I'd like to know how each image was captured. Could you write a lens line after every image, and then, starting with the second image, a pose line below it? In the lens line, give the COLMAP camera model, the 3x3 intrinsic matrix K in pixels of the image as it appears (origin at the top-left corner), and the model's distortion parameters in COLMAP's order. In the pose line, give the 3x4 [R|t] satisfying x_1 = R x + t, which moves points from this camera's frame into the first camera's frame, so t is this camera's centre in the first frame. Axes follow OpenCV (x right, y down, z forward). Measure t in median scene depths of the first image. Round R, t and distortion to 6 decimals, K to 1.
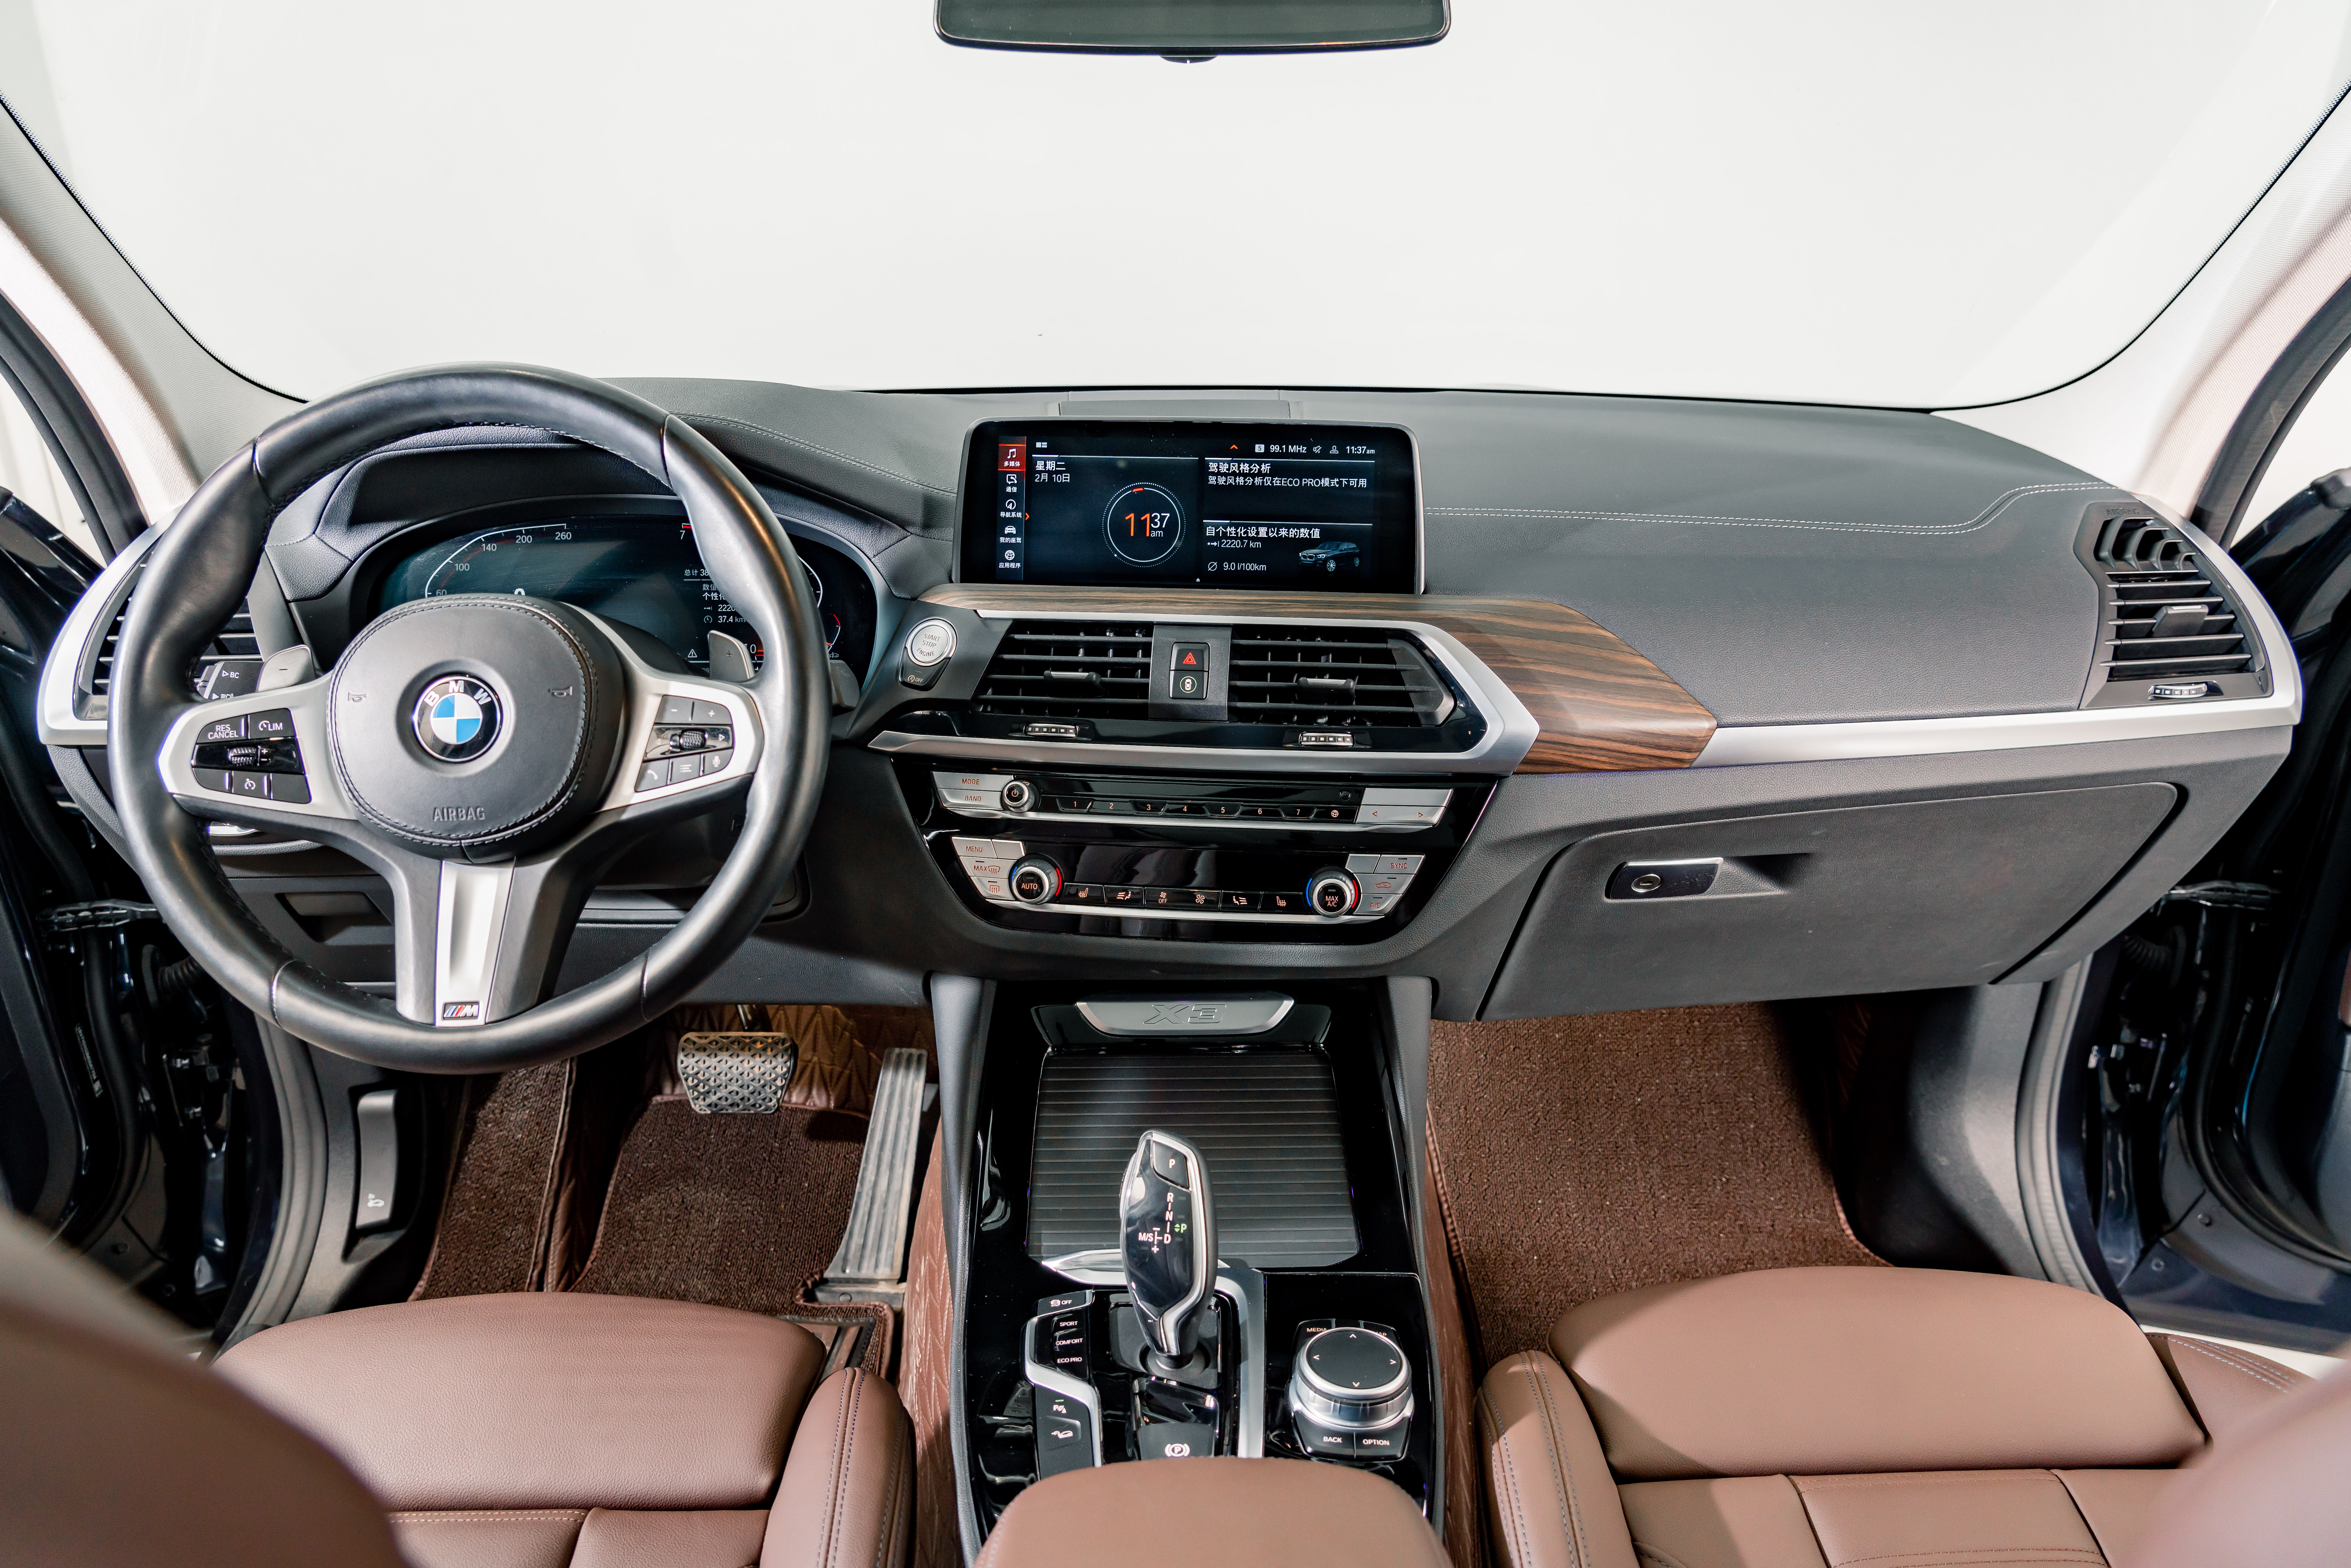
lens RADIAL K [[1602.1, 0, 1224.5], [0, 1602.1, 813.0], [0, 0, 1]] dist [-0.011424, 0.006524]
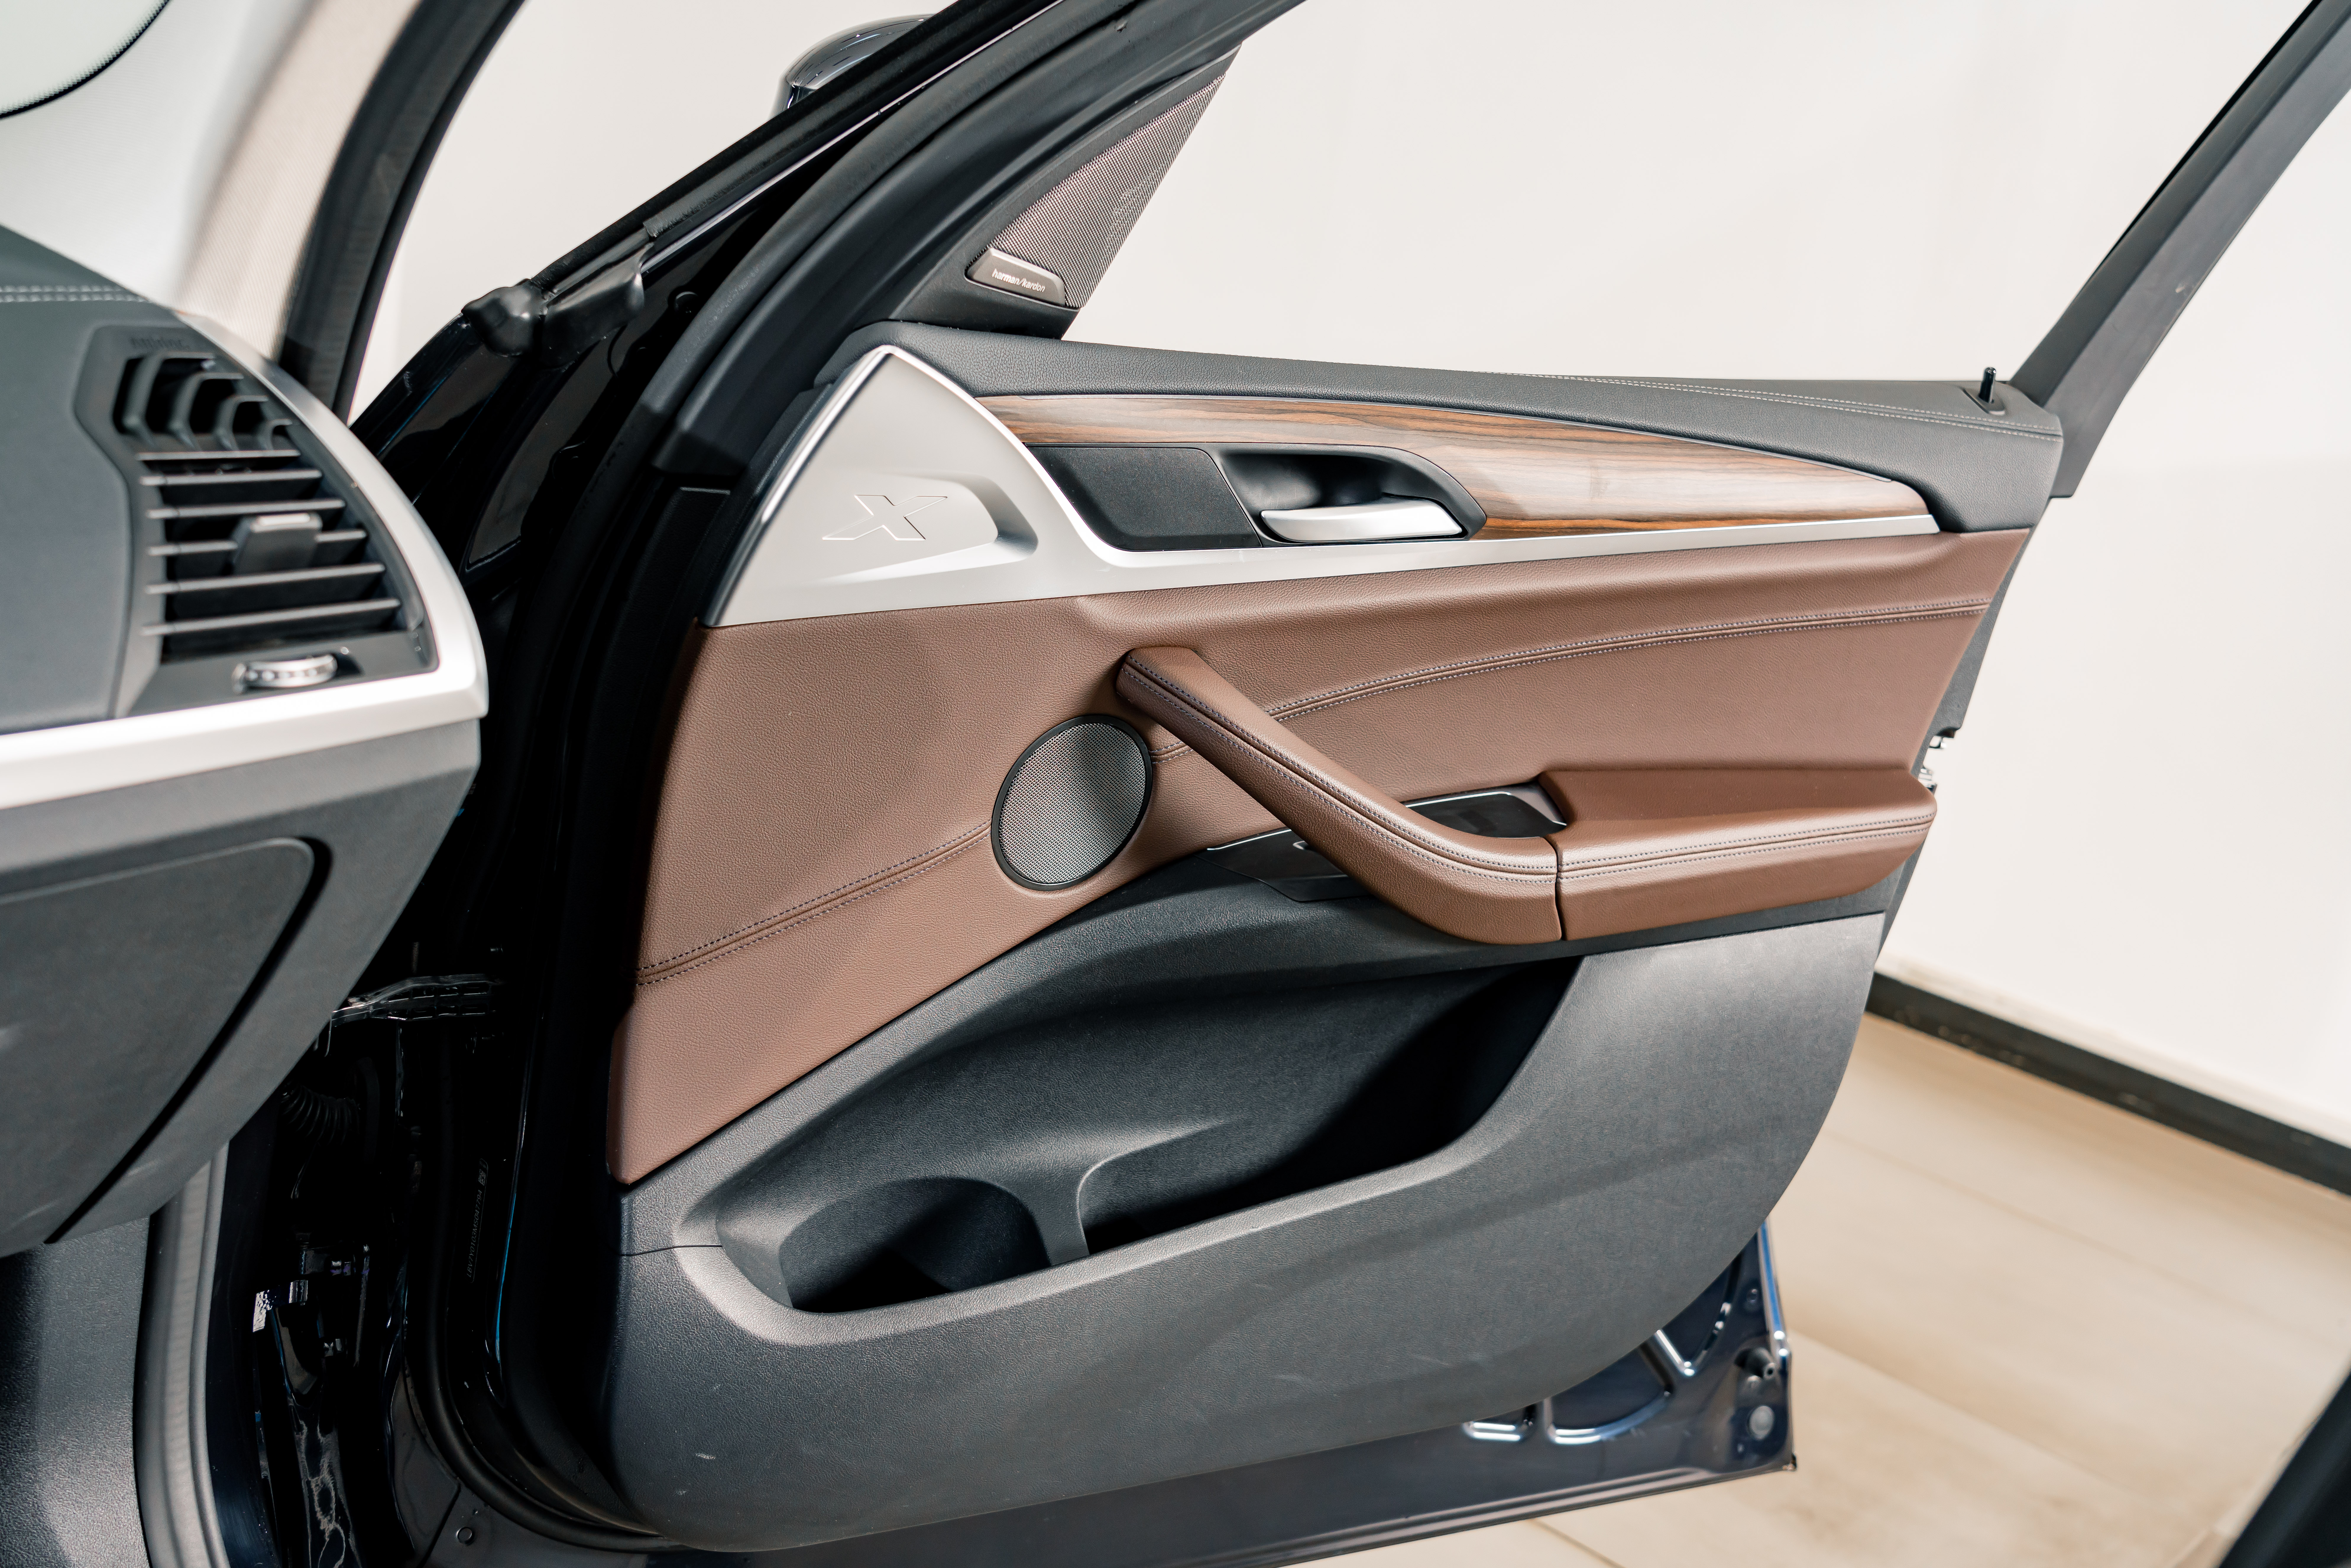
lens RADIAL K [[2651.3, 0, 1175.5], [0, 2651.3, 784.0], [0, 0, 1]] dist [-0.016377, -0.019254]
pose [[0.670094, -0.089762, 0.736829, 0.096460], [0.114090, 0.993321, 0.017251, -0.014244], [-0.733456, 0.072505, 0.675859, 0.125177]]
